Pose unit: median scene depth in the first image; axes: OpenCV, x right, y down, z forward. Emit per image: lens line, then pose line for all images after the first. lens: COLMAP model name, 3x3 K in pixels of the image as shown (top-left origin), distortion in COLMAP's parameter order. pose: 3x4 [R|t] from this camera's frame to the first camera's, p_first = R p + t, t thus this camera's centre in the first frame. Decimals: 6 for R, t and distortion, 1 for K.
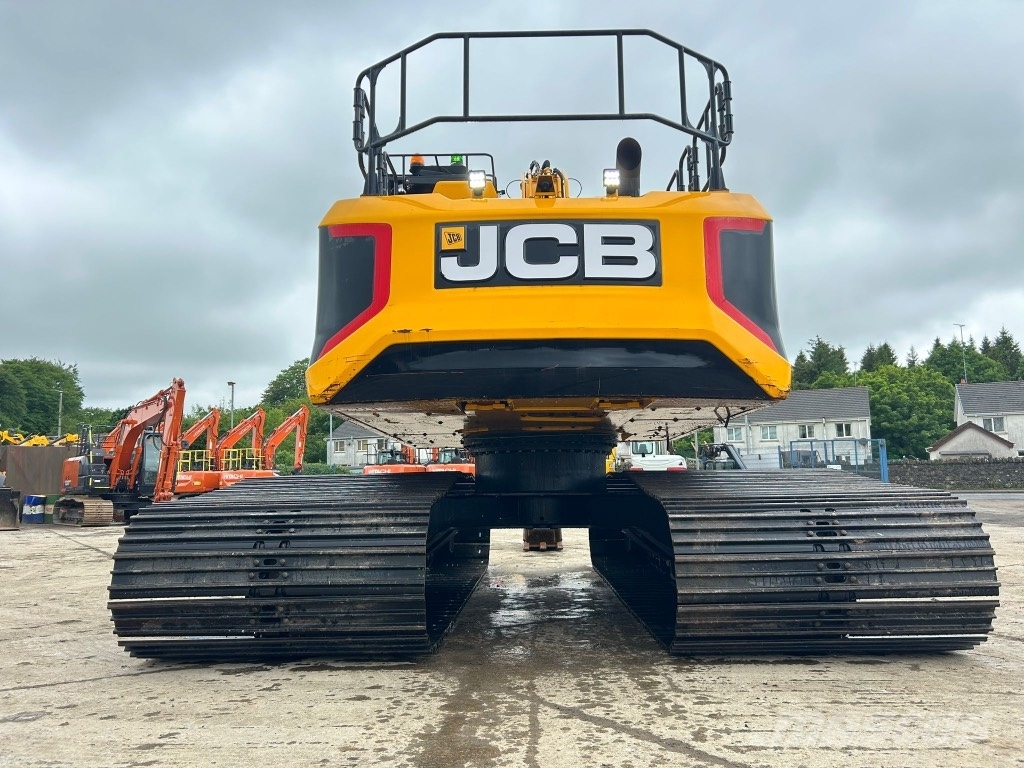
lens RADIAL K [[769.7, 0, 518.7], [0, 769.7, 377.5], [0, 0, 1]] dist [0.062459, -0.068376]
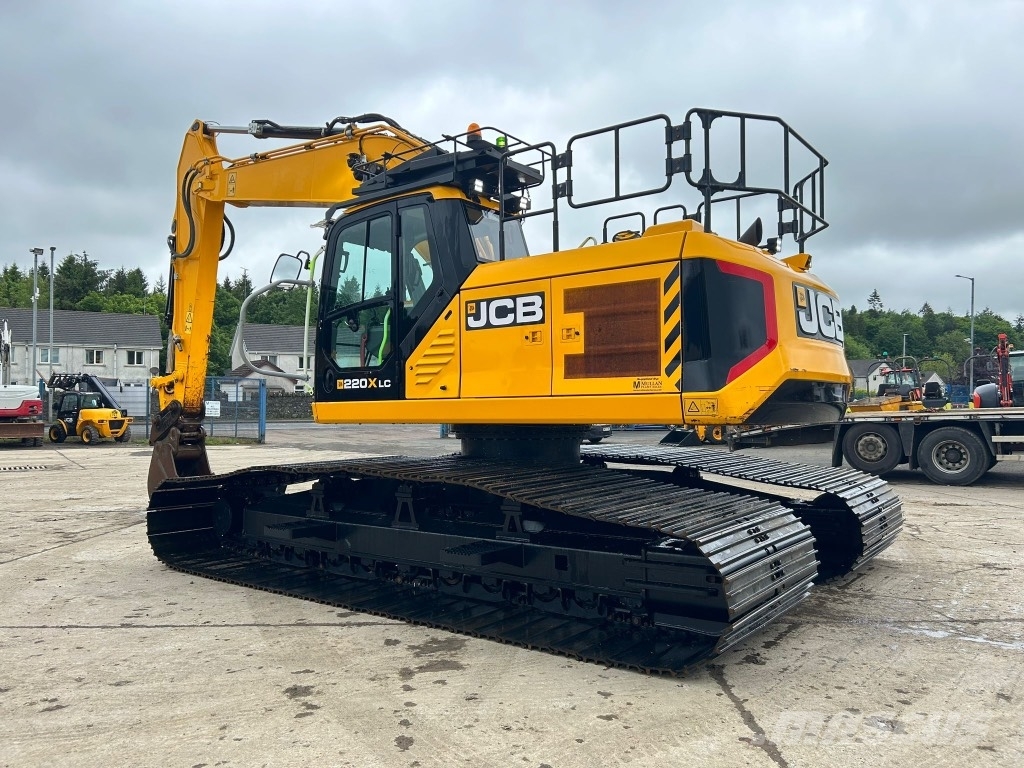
lens RADIAL K [[769.7, 0, 504.3], [0, 769.7, 385.2], [0, 0, 1]] dist [0.062459, -0.068376]
pose [[0.595809, 0.033269, 0.802437, -1.398445], [-0.121015, 0.991453, 0.048747, -0.038147], [-0.793957, -0.126151, 0.594742, 0.600676]]
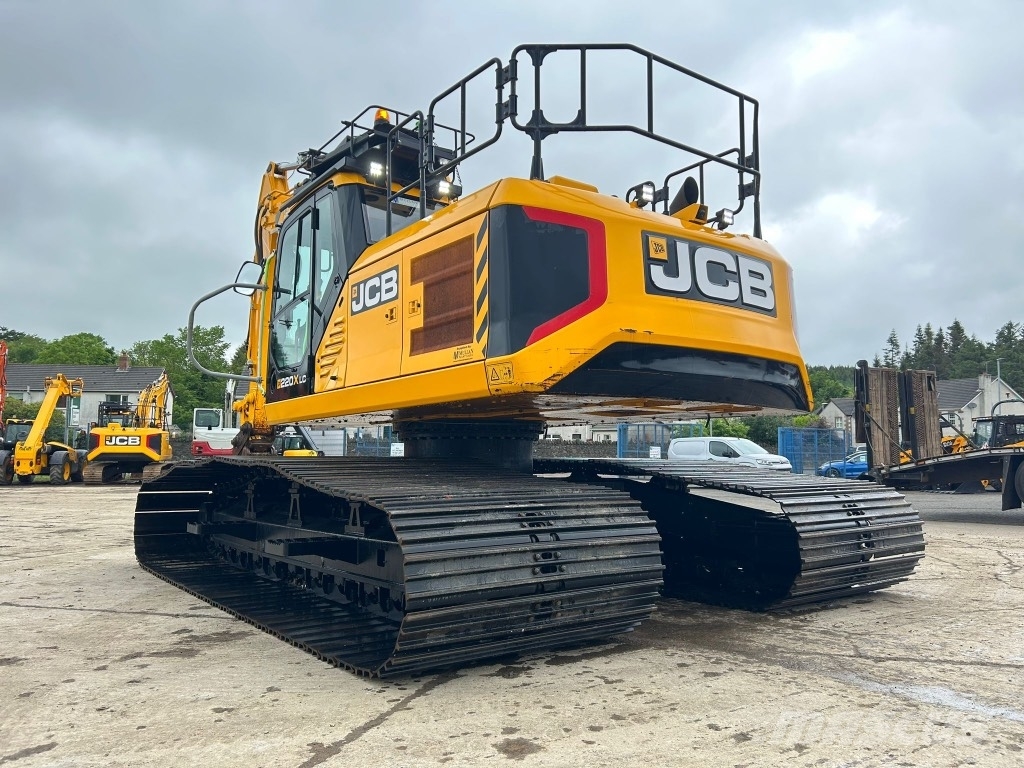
lens RADIAL K [[769.7, 0, 519.9], [0, 769.7, 378.4], [0, 0, 1]] dist [0.062459, -0.068376]
pose [[0.794895, 0.078669, 0.601625, -0.863933], [-0.100162, 0.994969, 0.002236, 0.016938], [-0.598422, -0.062037, 0.798775, 0.241731]]
